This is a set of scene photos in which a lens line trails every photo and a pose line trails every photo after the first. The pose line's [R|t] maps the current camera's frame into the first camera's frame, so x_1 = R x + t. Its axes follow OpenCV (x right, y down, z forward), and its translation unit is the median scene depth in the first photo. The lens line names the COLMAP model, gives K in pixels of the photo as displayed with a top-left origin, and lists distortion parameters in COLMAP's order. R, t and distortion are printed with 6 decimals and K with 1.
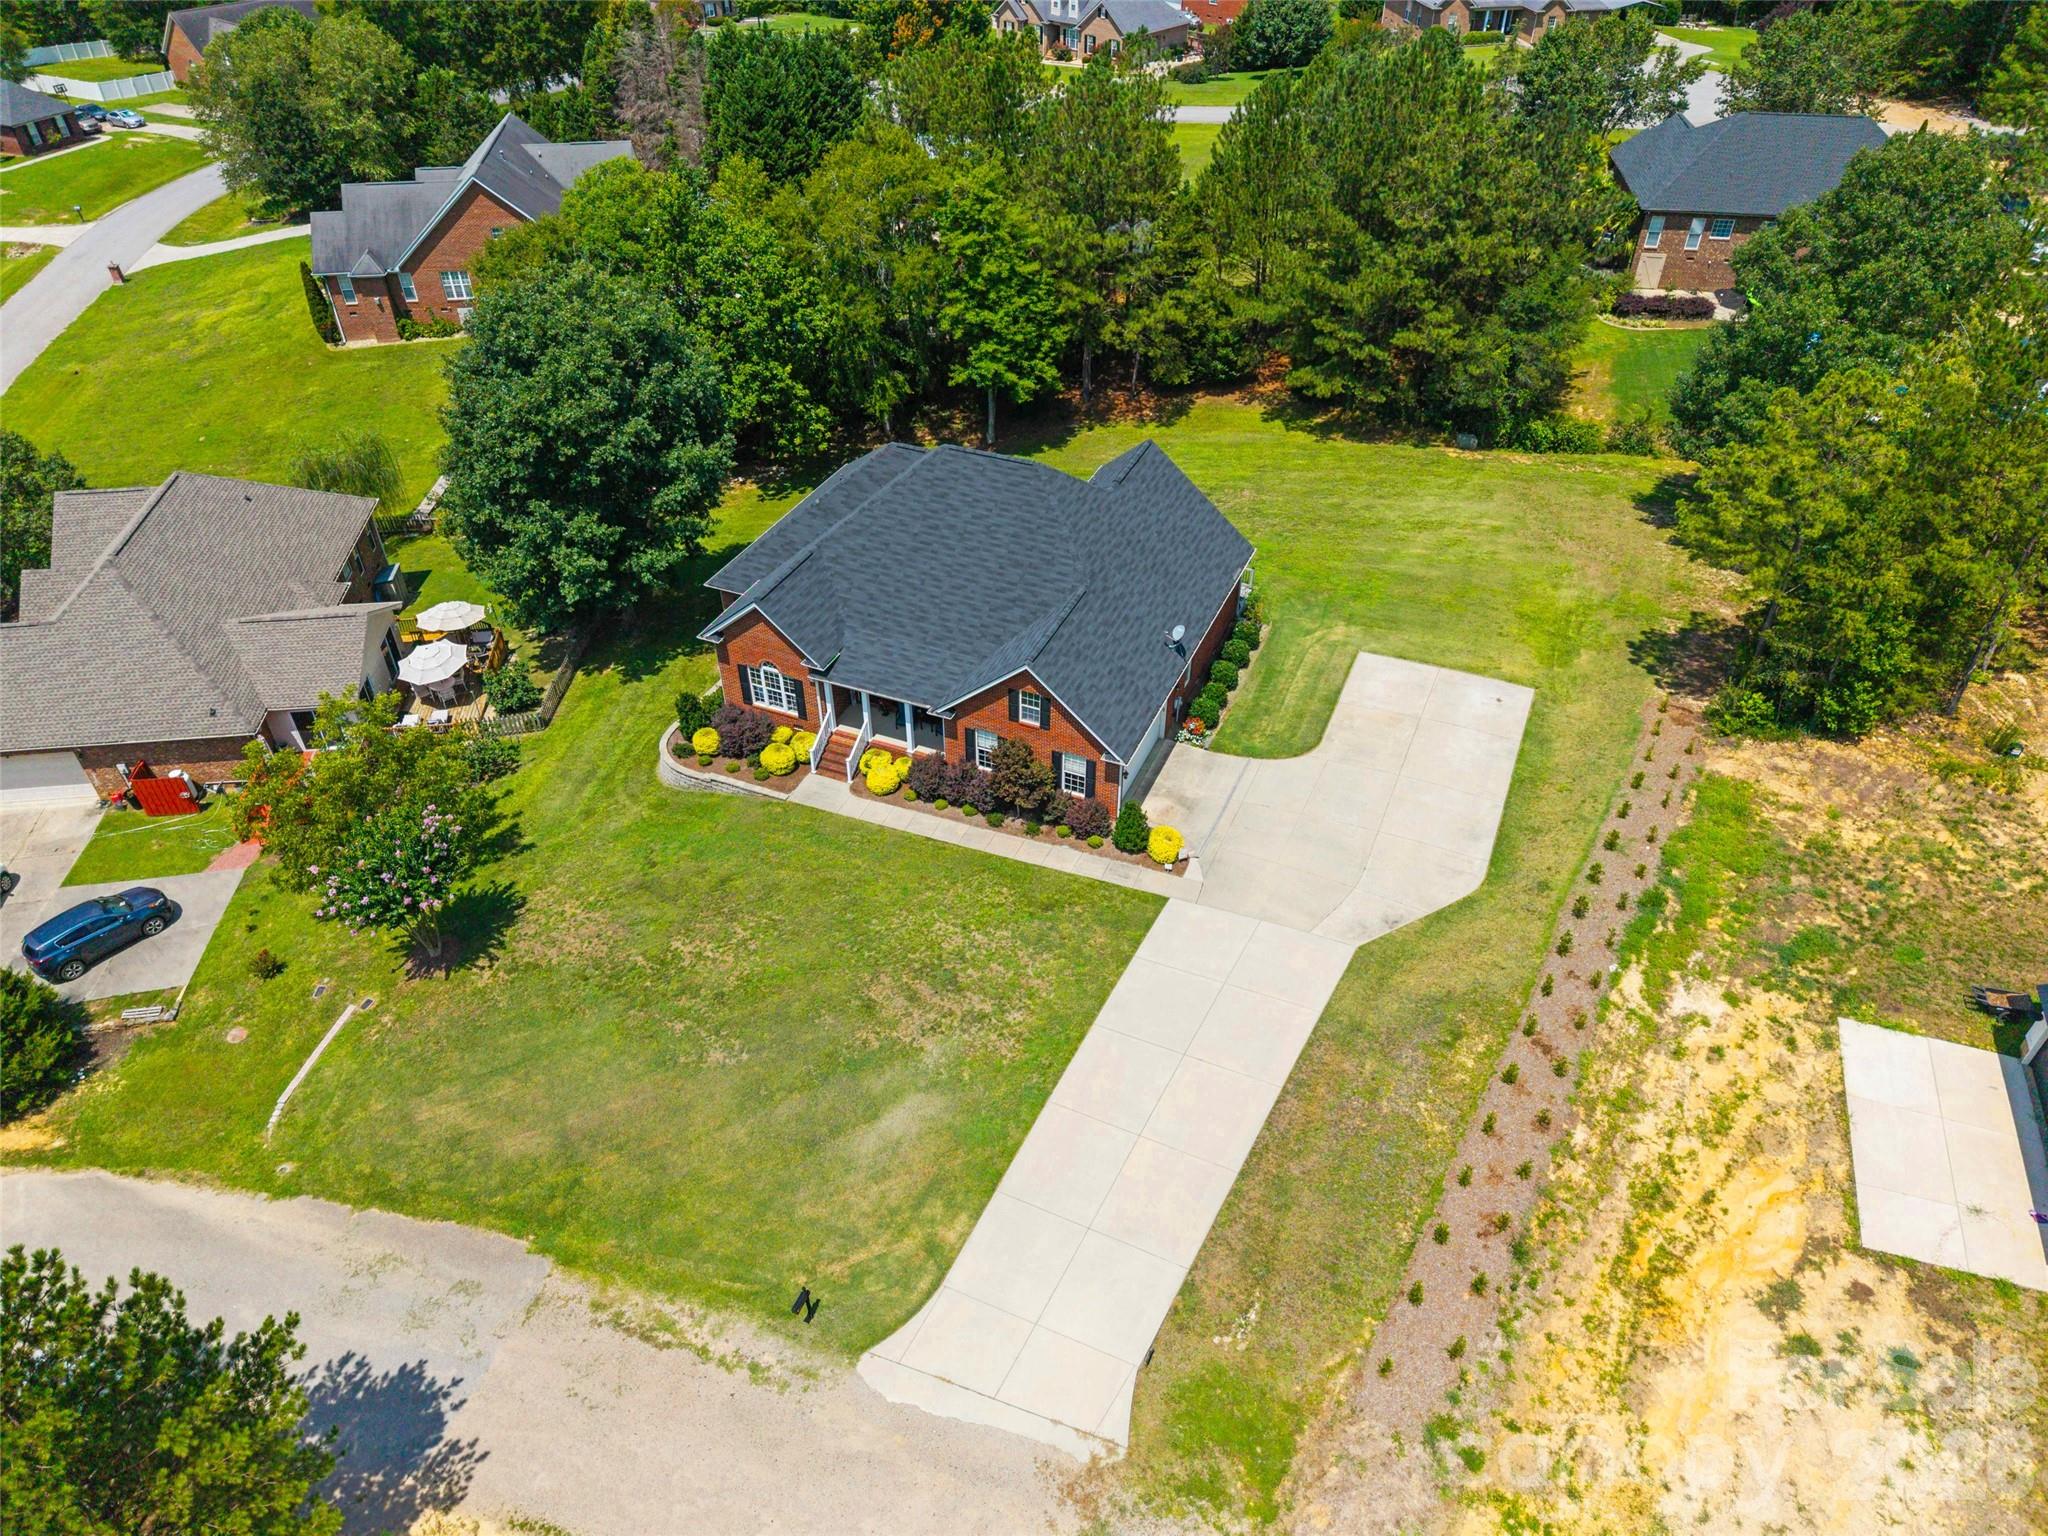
lens RADIAL K [[1357.7, 0, 1024.0], [0, 1357.7, 768.0], [0, 0, 1]] dist [0.021666, -0.020043]
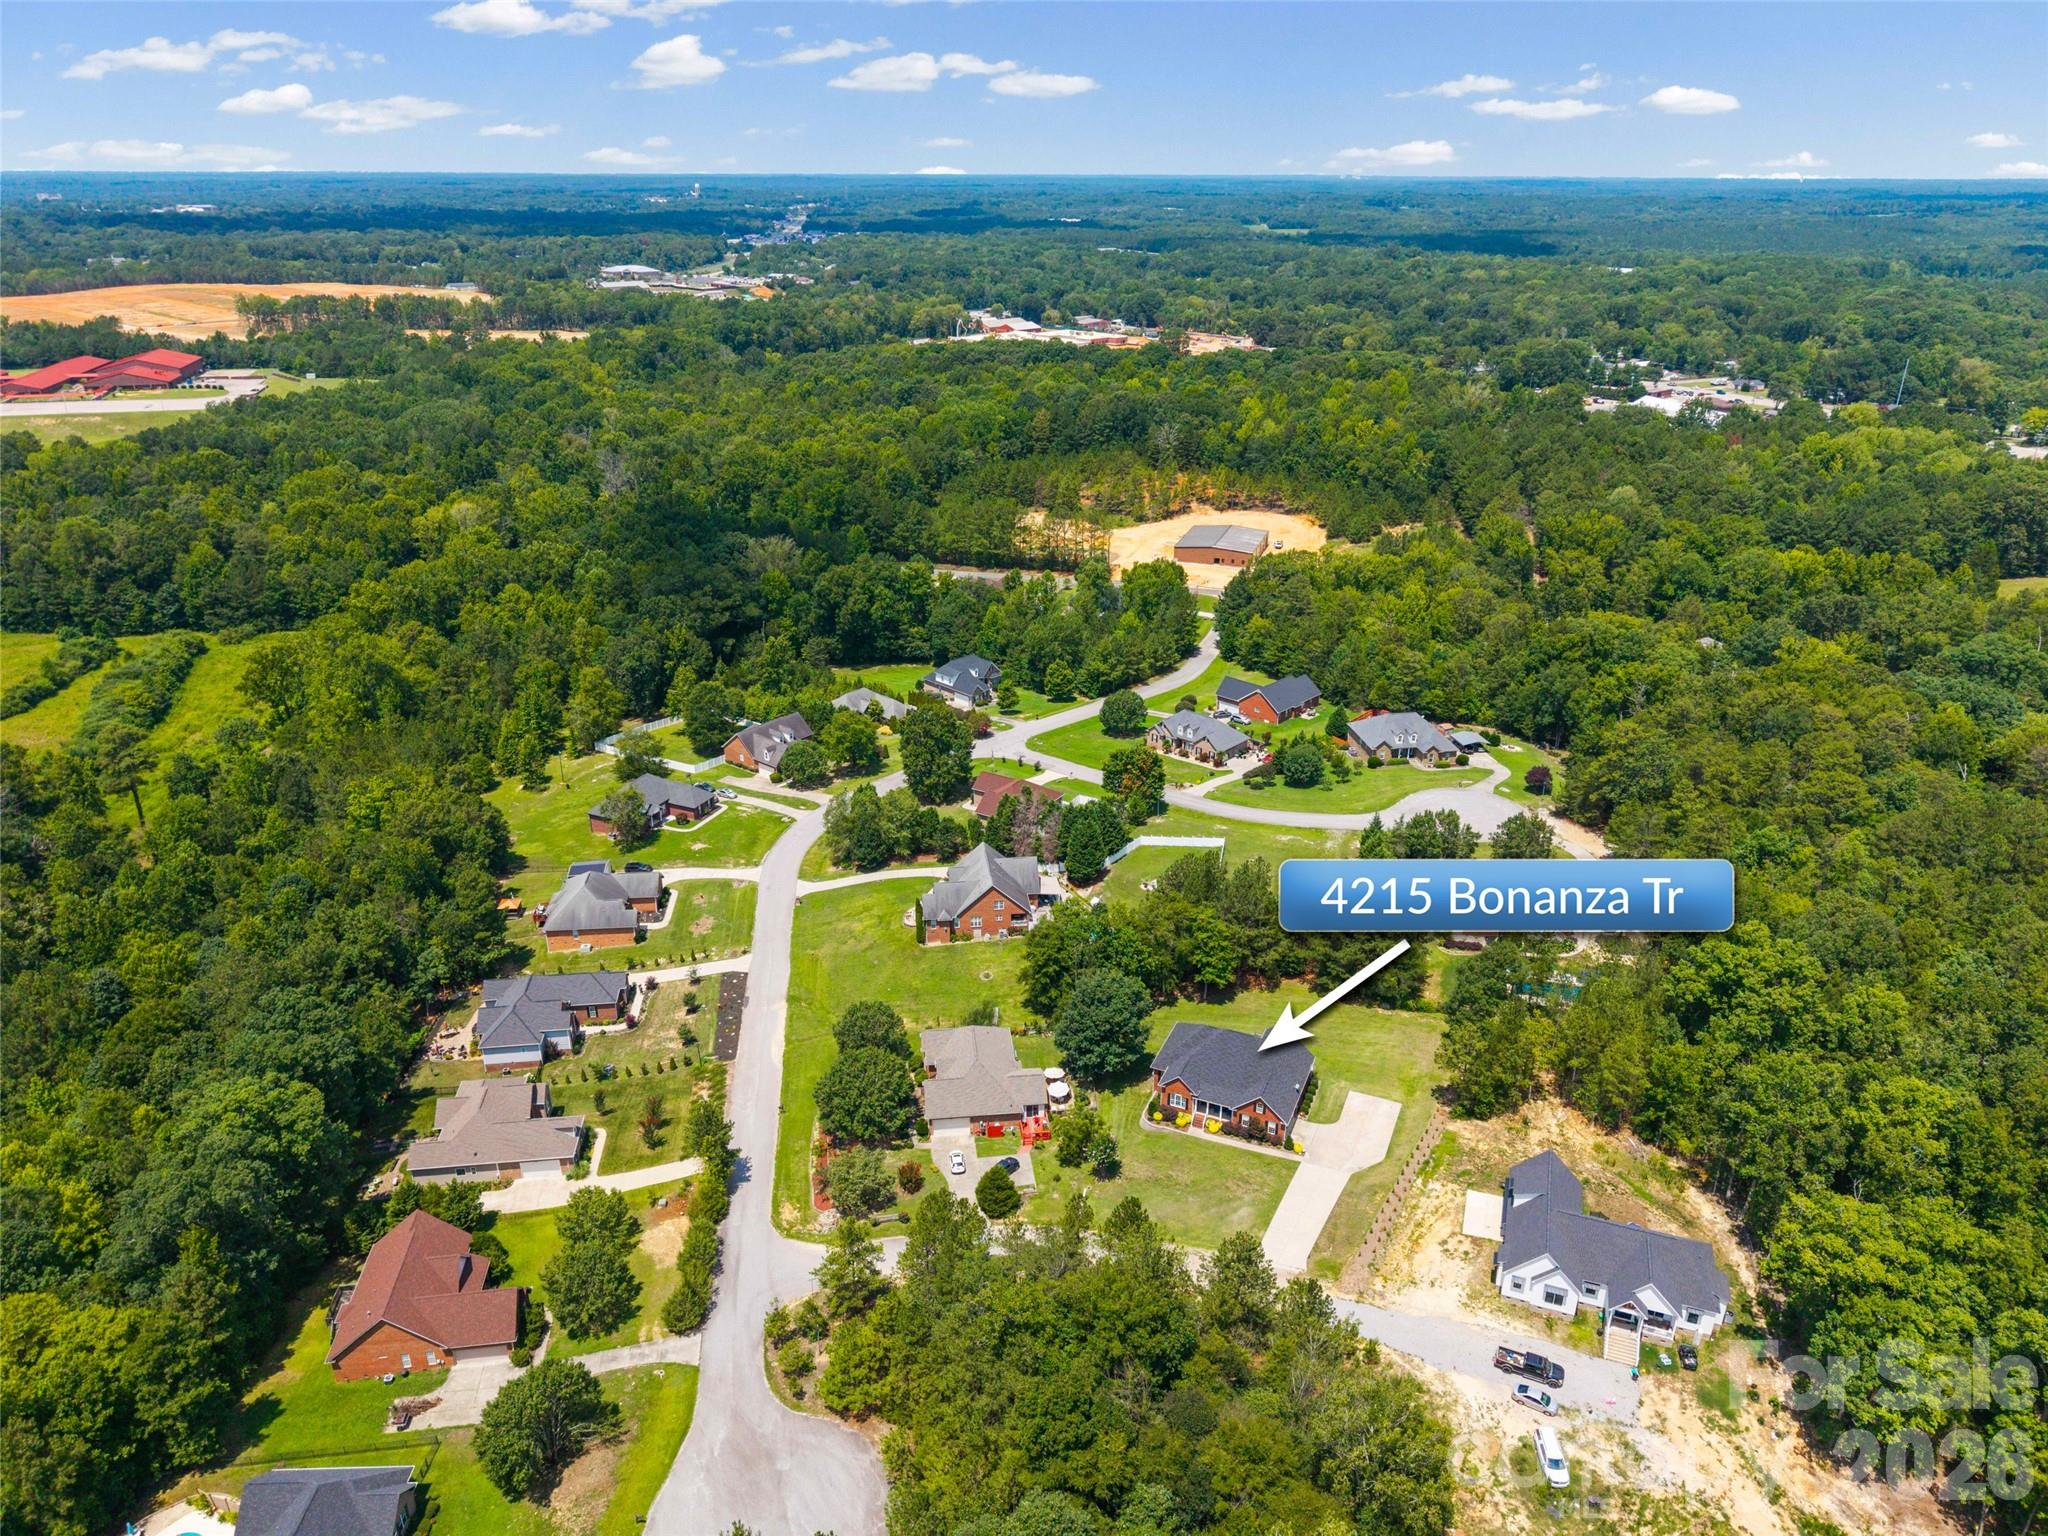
lens RADIAL K [[1369.9, 0, 1024.0], [0, 1369.9, 768.0], [0, 0, 1]] dist [0.013366, -0.018395]
pose [[0.999923, 0.012388, 0.000117, -0.682491], [-0.011918, 0.964436, -0.264049, 0.057990], [-0.003384, 0.264027, 0.964509, -2.985711]]
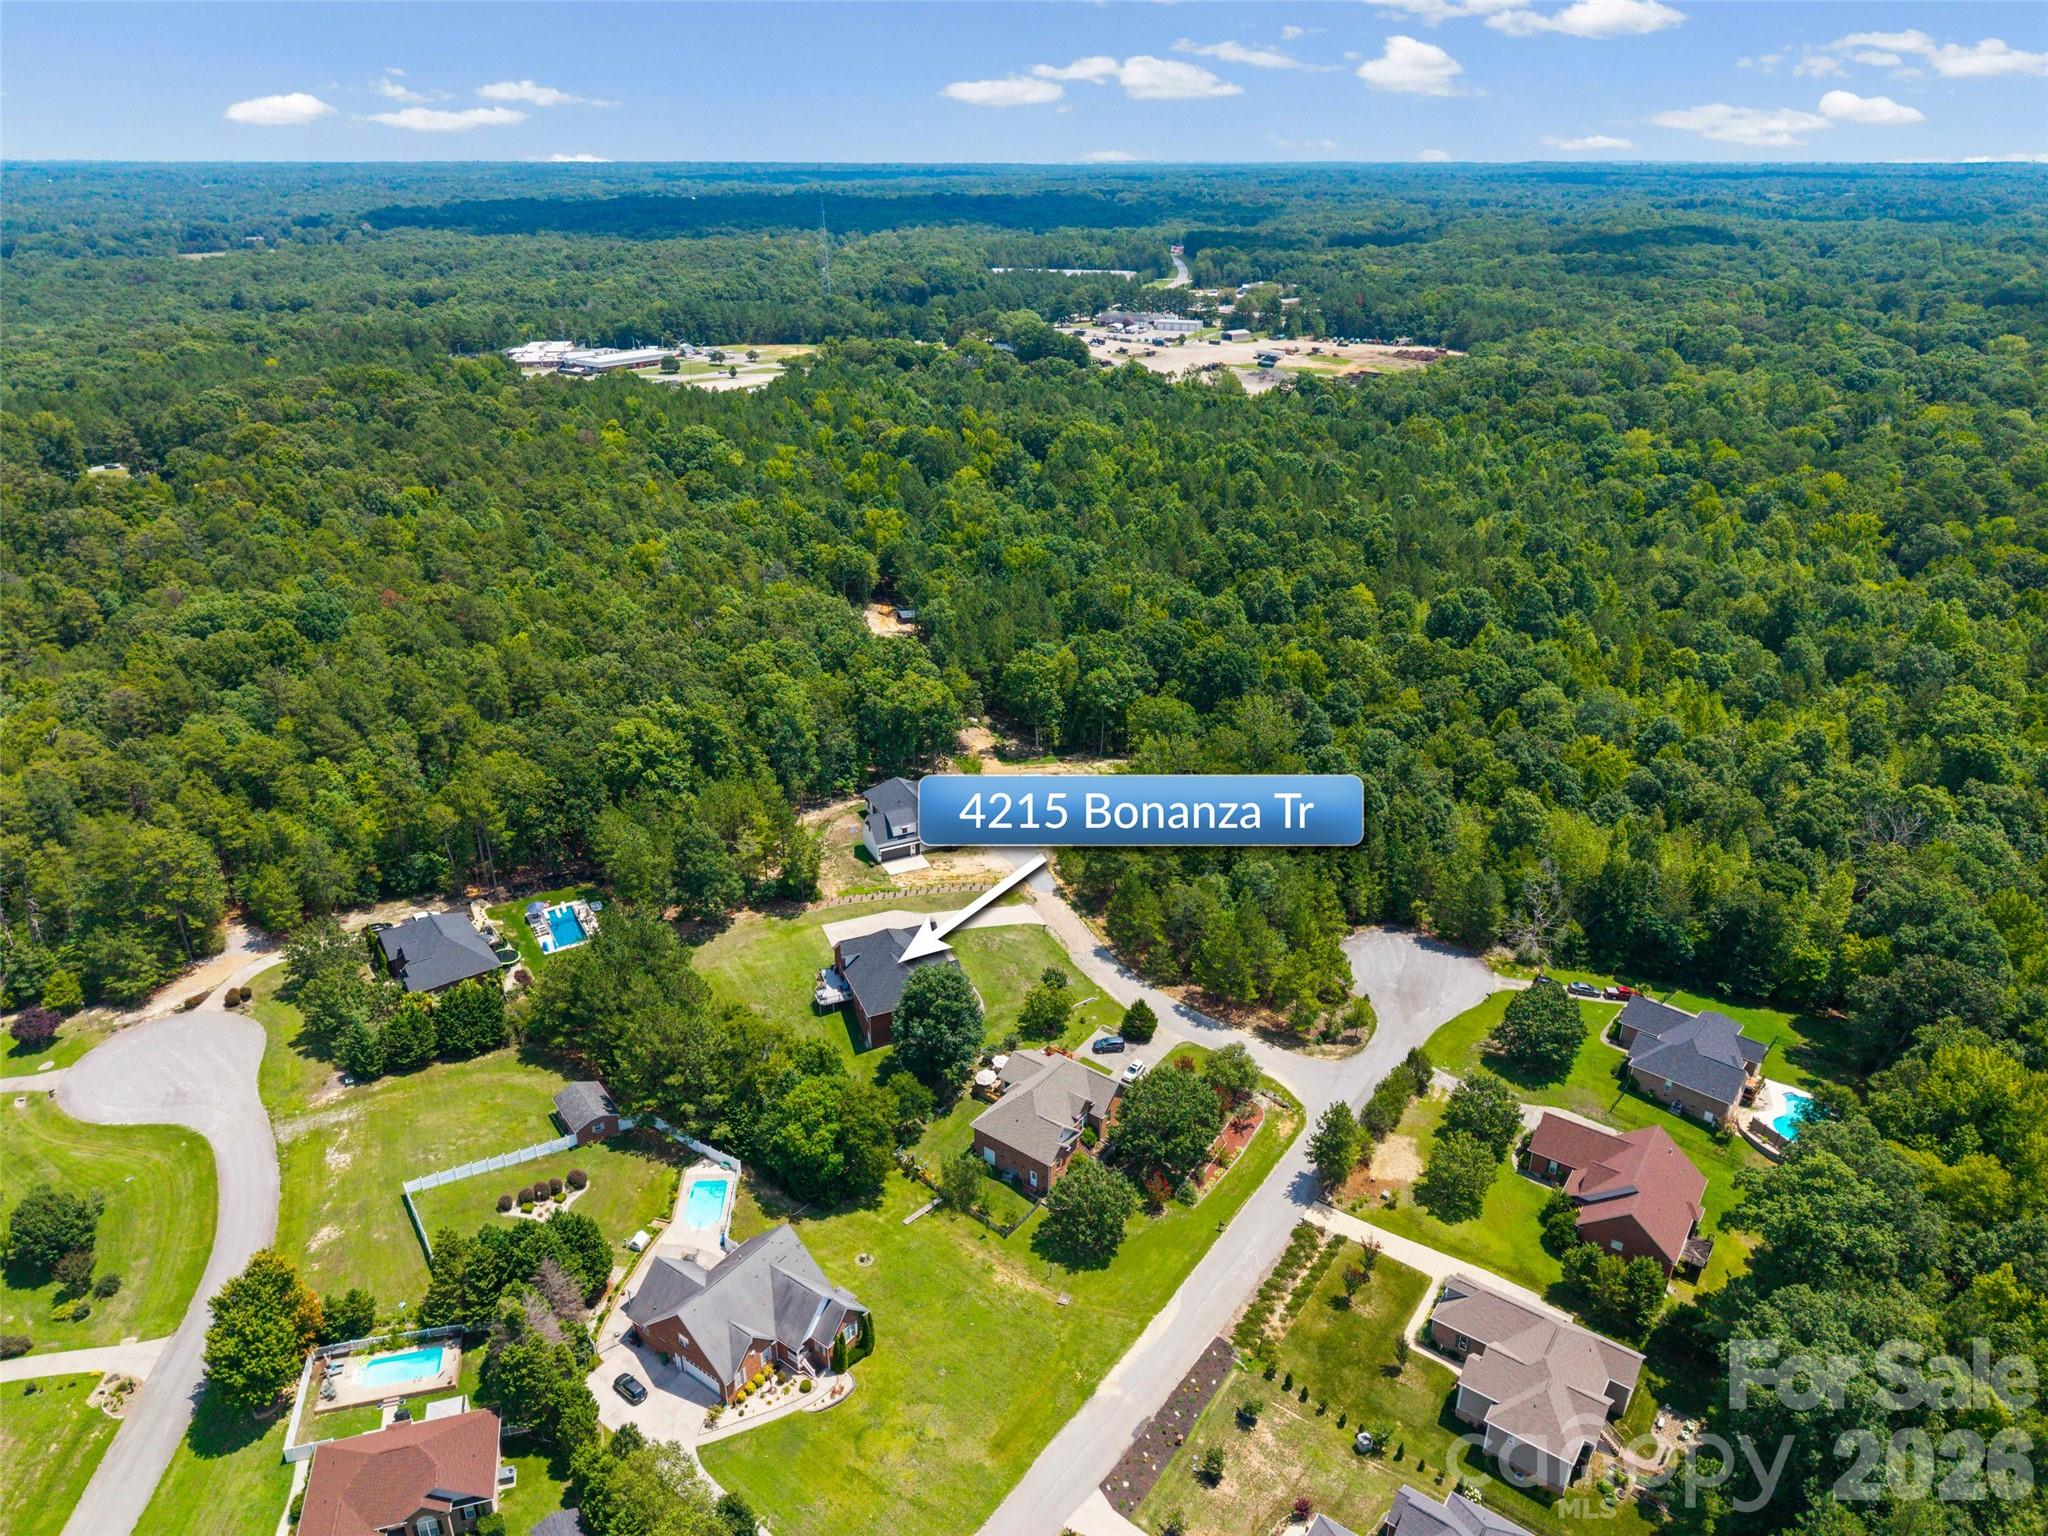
lens RADIAL K [[1369.9, 0, 1024.0], [0, 1369.9, 768.0], [0, 0, 1]] dist [0.013366, -0.018395]
pose [[-0.725855, -0.282600, 0.627114, -3.036500], [0.438124, 0.512890, 0.738235, -3.708396], [-0.530266, 0.810605, -0.248470, 1.588766]]
